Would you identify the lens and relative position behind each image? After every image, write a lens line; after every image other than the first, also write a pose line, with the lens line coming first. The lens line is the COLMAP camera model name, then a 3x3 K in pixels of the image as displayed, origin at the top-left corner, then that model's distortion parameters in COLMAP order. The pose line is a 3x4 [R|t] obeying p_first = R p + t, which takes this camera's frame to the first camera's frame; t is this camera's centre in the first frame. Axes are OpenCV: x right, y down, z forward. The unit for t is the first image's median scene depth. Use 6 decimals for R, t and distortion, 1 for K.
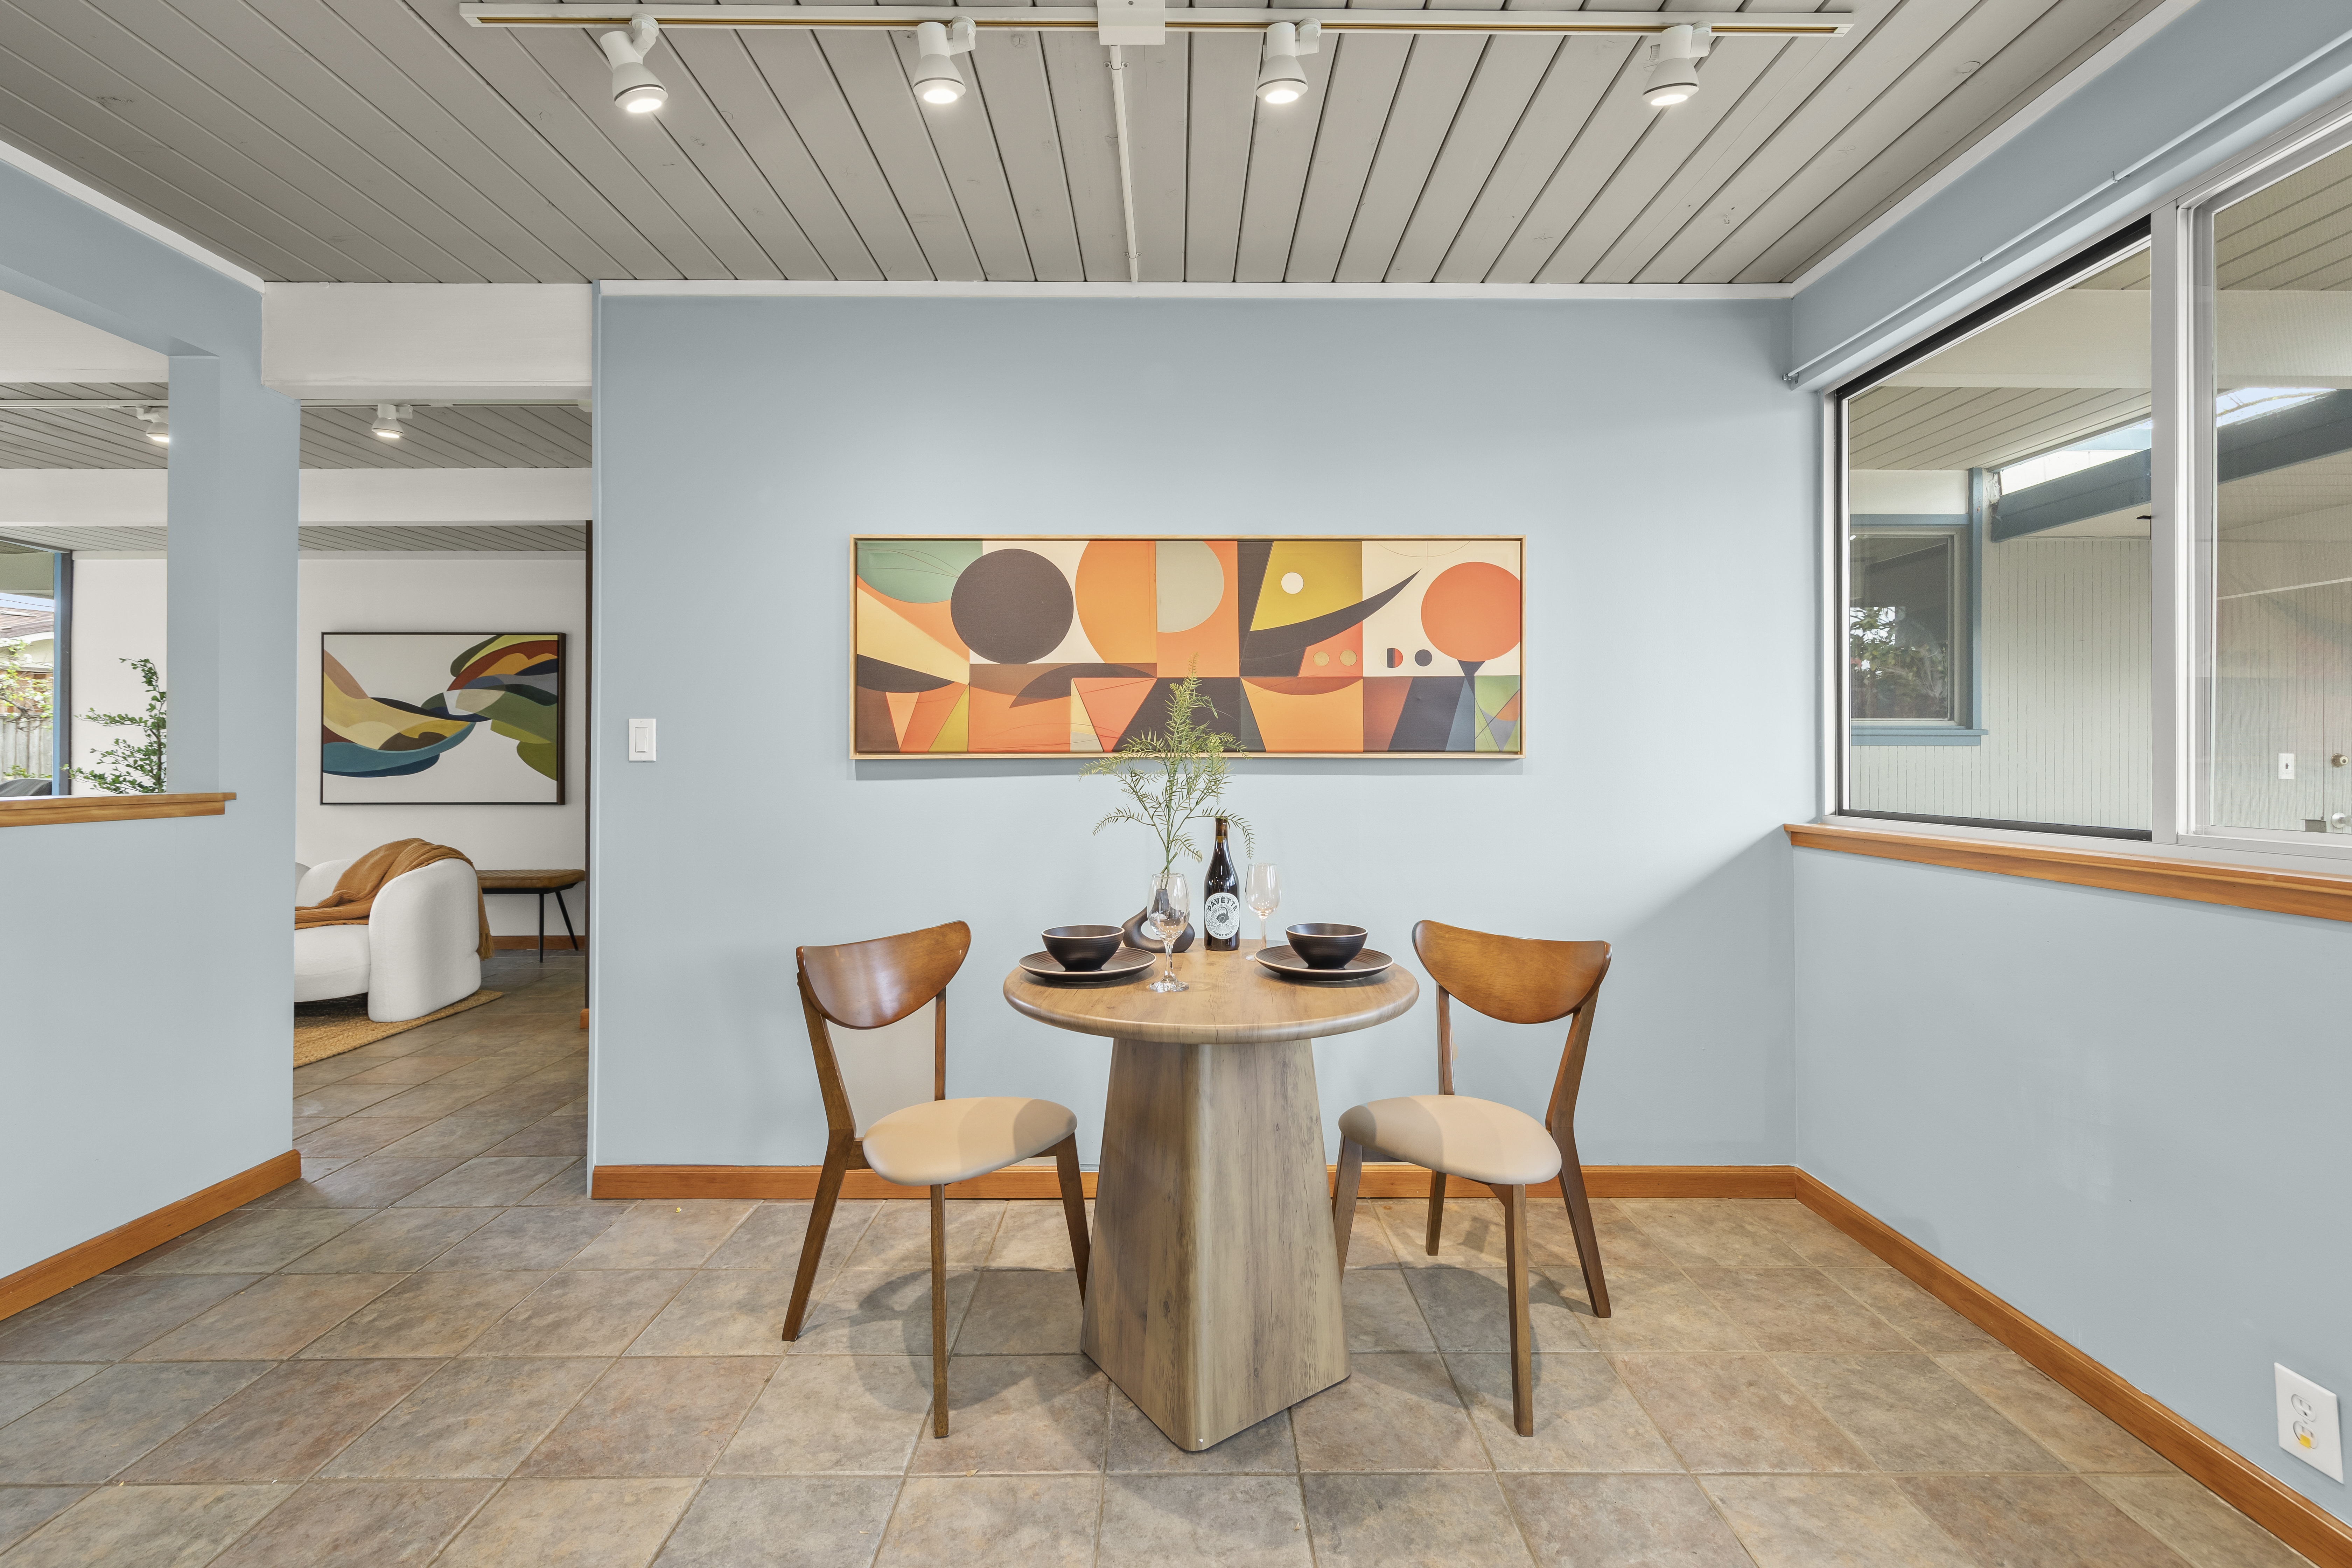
lens RADIAL K [[960.4, 0, 1185.1], [0, 960.4, 755.5], [0, 0, 1]] dist [0.002524, 0.000246]
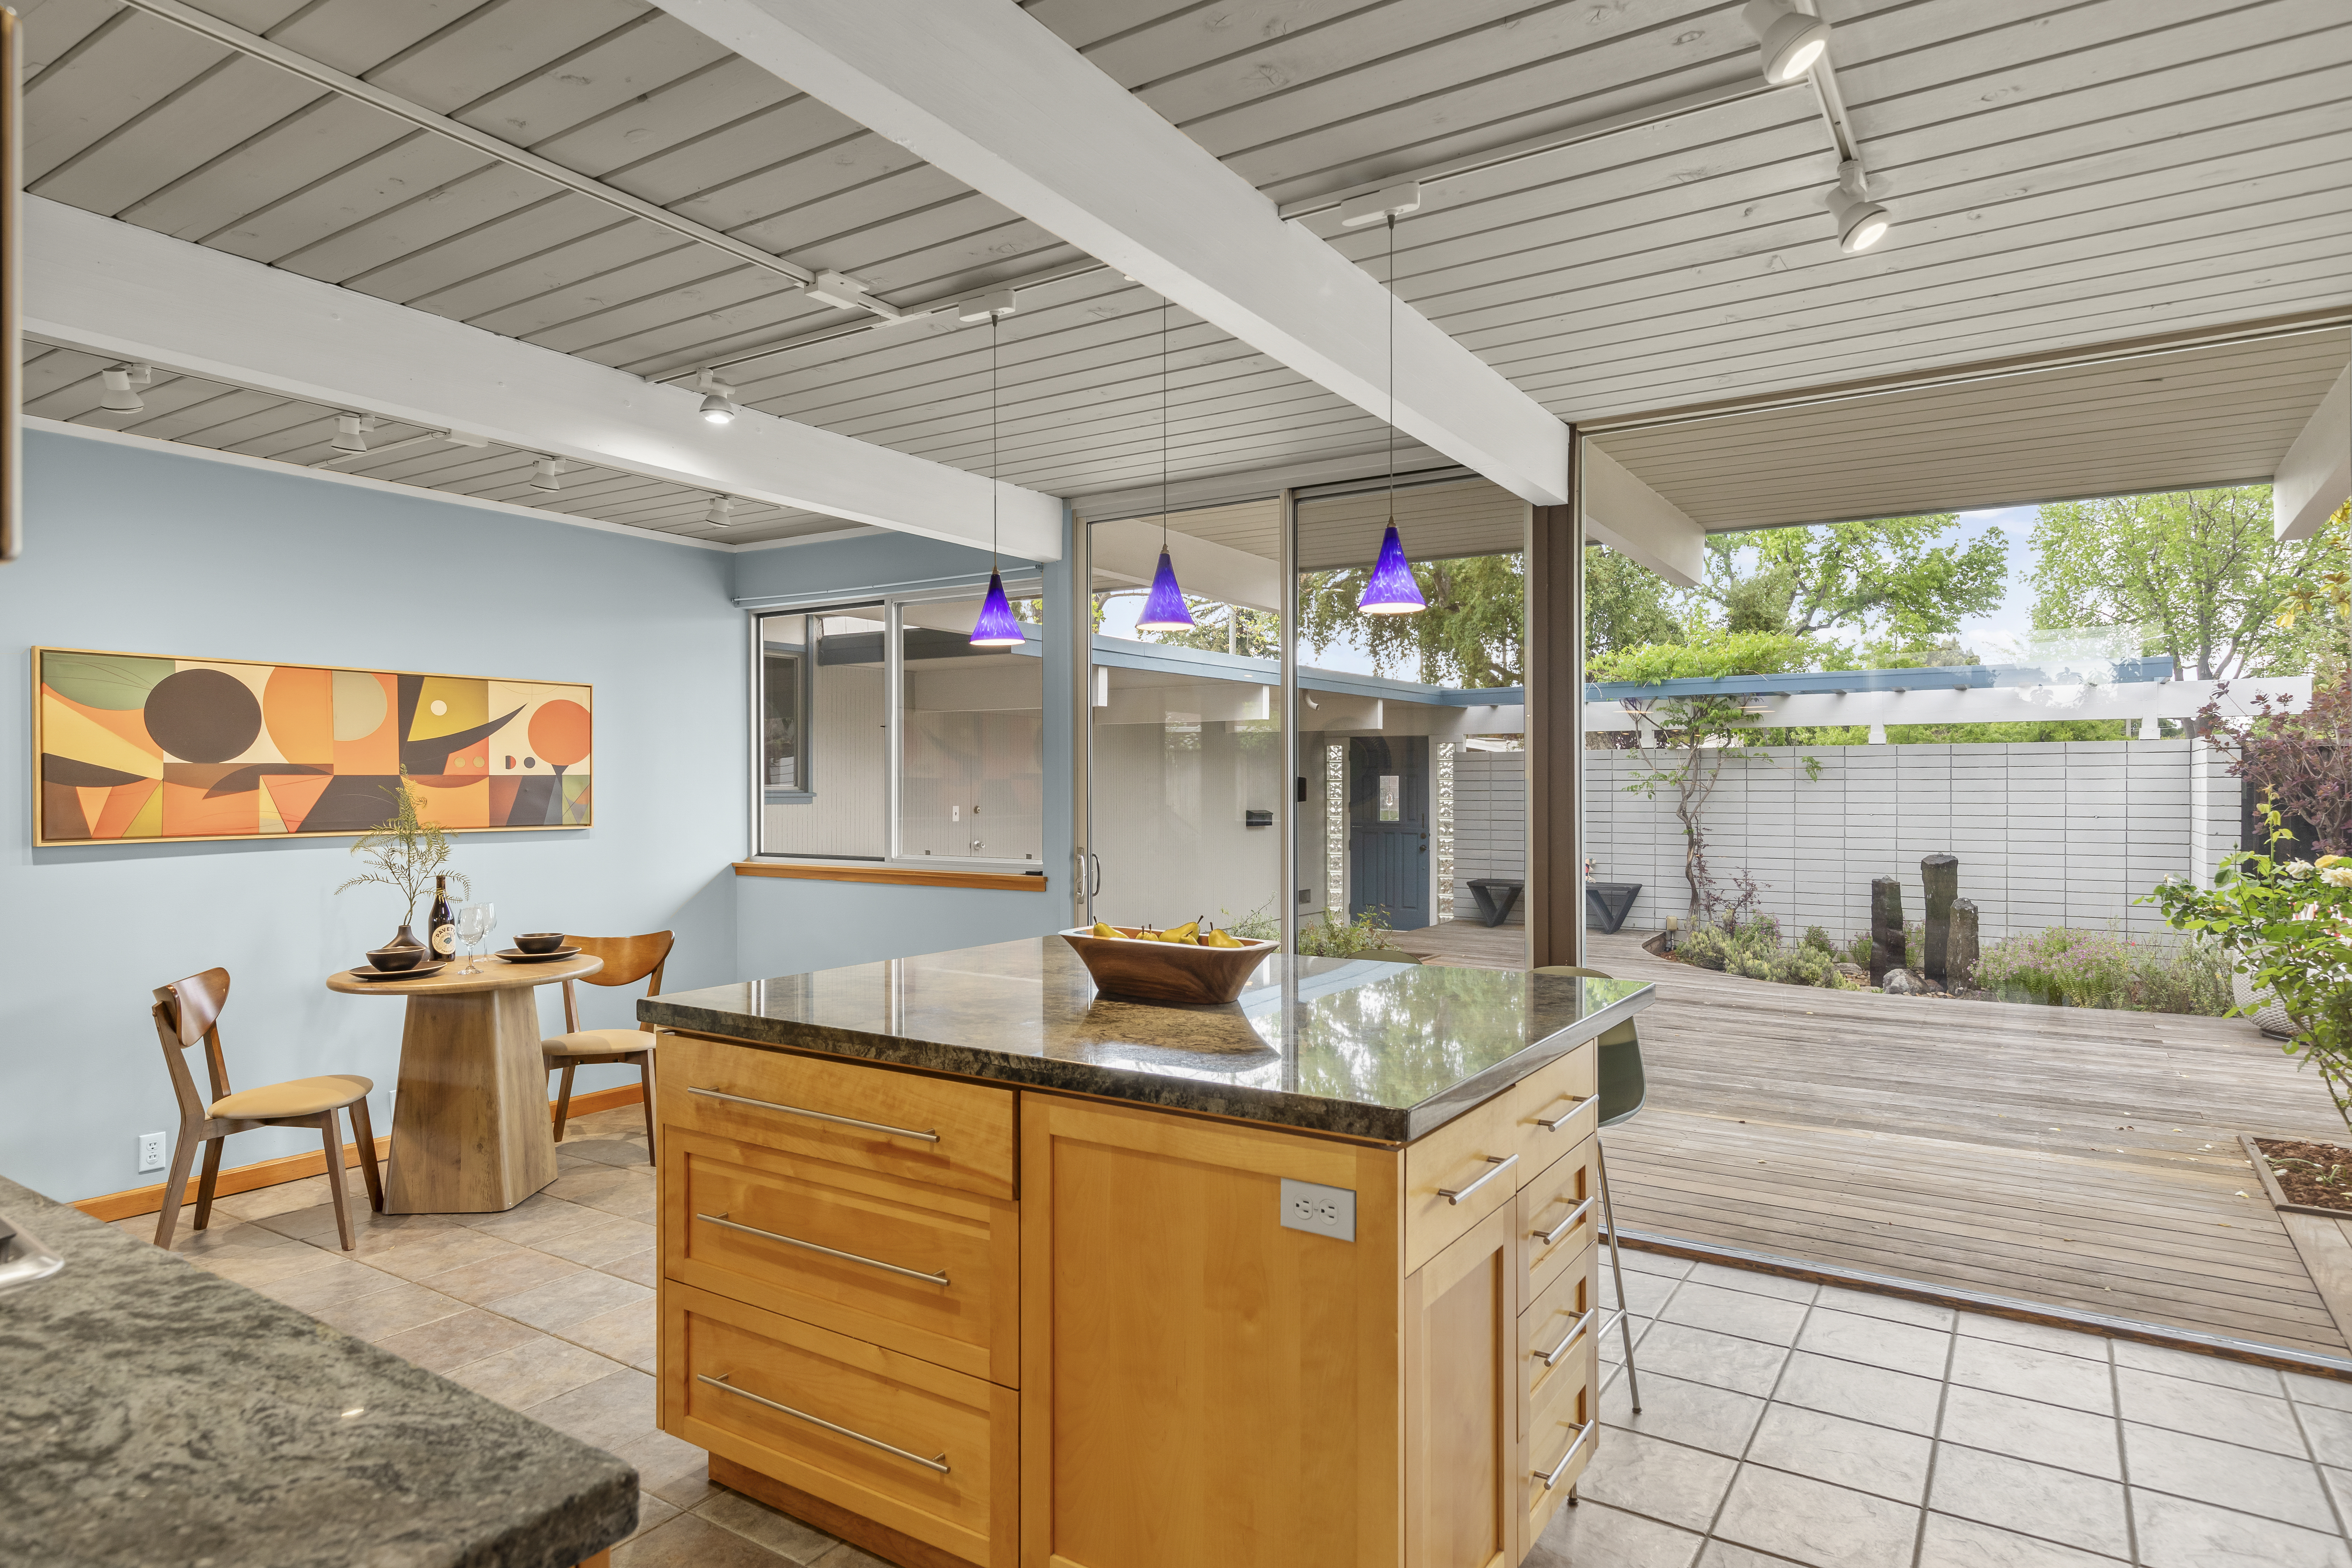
lens RADIAL K [[1332.5, 0, 1176.0], [0, 1332.5, 784.0], [0, 0, 1]] dist [0.003723, 0.001381]
pose [[0.558354, -0.000927, 0.829602, -0.901416], [-0.002426, 0.999993, 0.002750, -0.076752], [-0.829599, -0.003547, 0.558348, -0.975769]]
